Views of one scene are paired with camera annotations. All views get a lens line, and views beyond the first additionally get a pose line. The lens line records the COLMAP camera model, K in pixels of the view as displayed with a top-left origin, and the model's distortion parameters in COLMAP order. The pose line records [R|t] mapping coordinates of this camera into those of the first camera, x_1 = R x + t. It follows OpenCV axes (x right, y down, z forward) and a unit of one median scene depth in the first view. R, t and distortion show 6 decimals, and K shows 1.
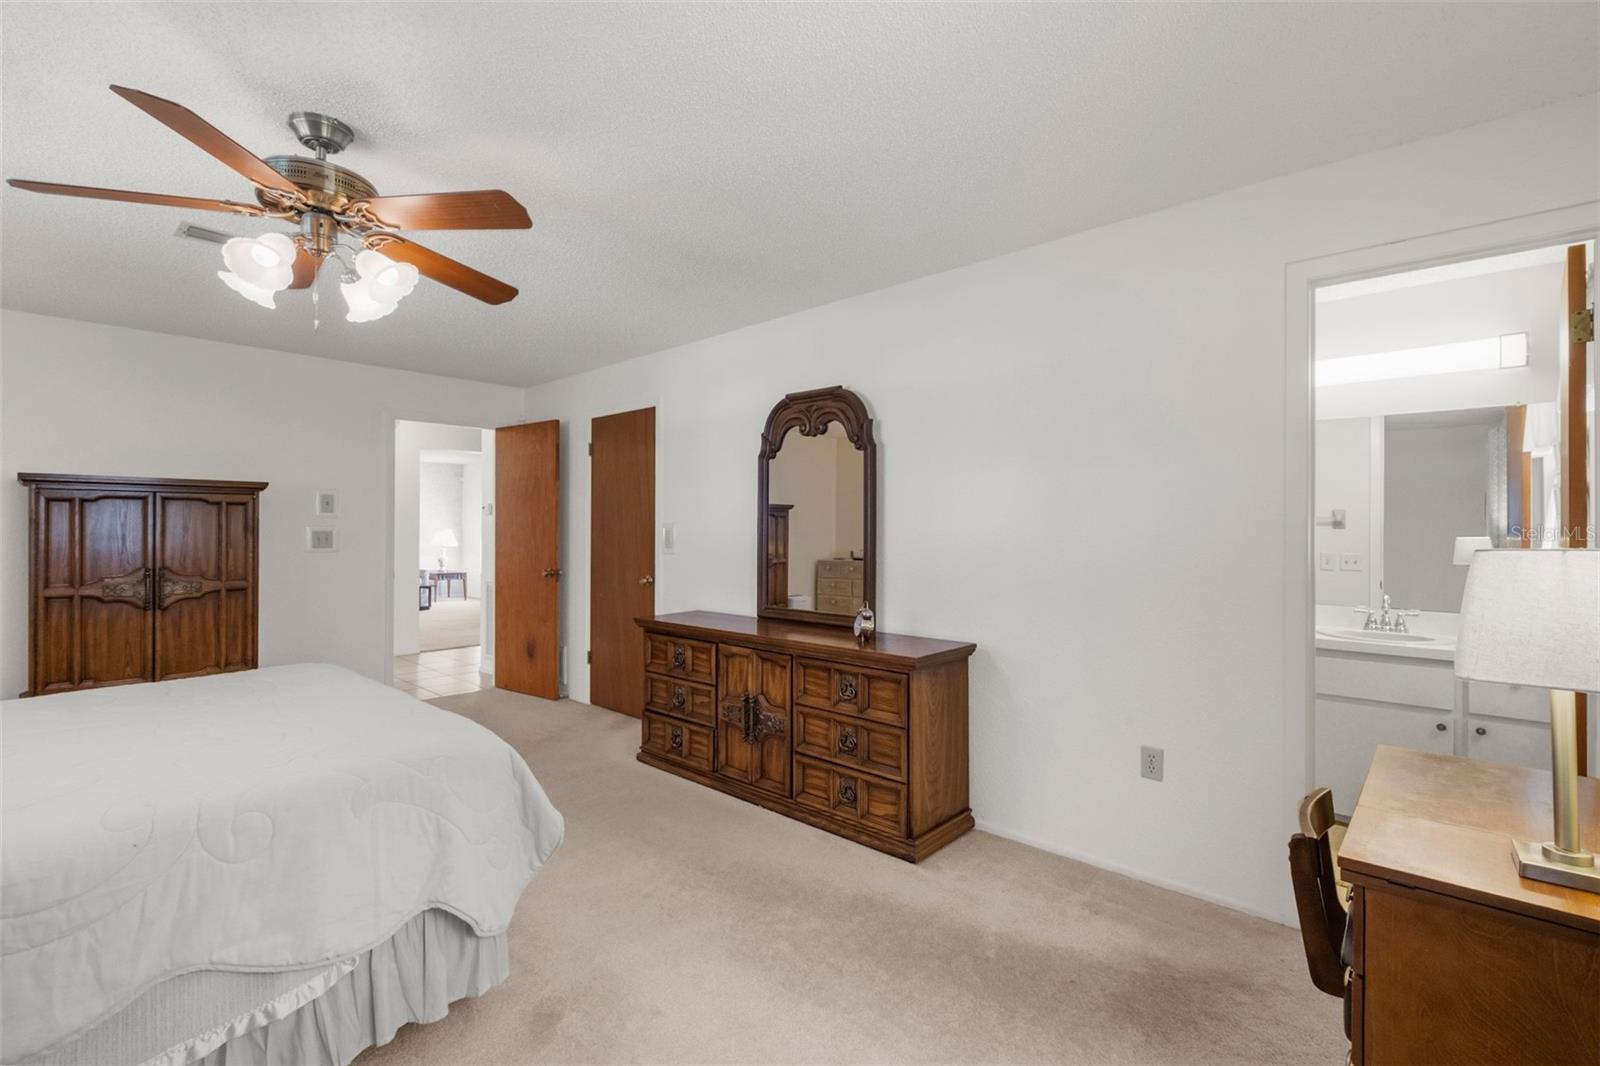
lens RADIAL K [[696.1, 0, 790.5], [0, 696.1, 525.9], [0, 0, 1]] dist [-0.001265, -0.000683]
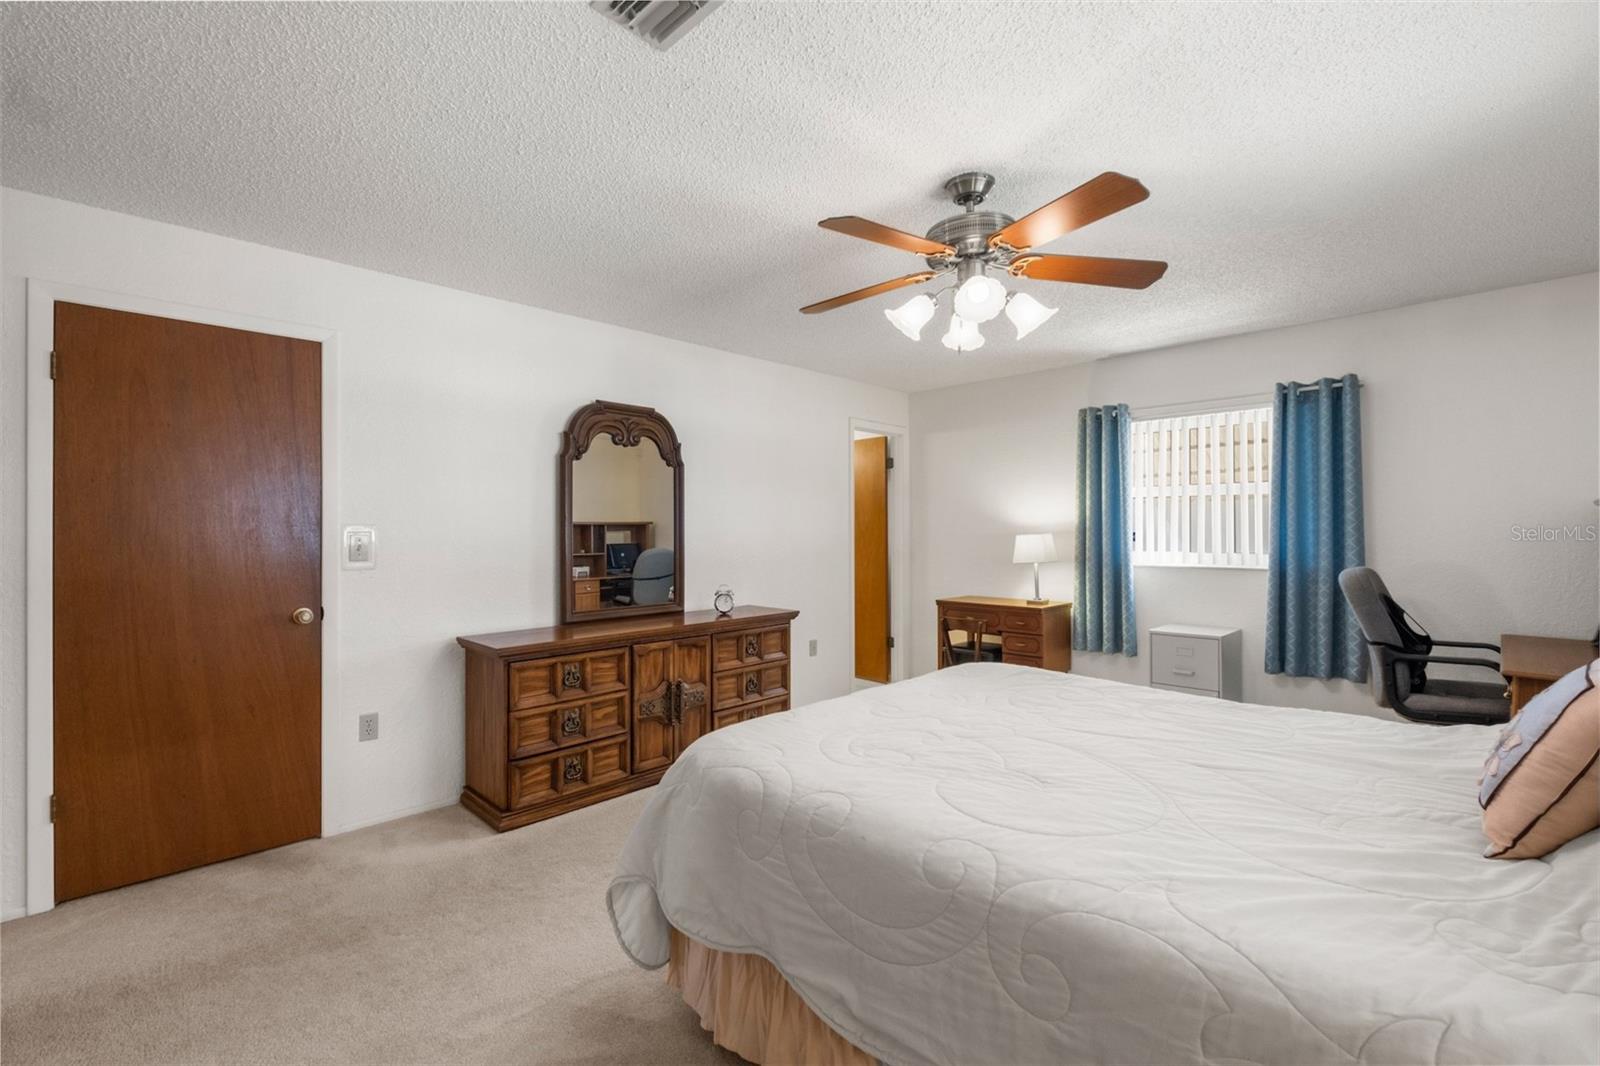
lens RADIAL K [[696.1, 0, 790.5], [0, 696.1, 525.9], [0, 0, 1]] dist [-0.001265, -0.000683]
pose [[0.047769, 0.002385, 0.998856, -1.108218], [-0.001820, 0.999996, -0.002301, -0.002526], [-0.998857, -0.001708, 0.047773, 0.729581]]
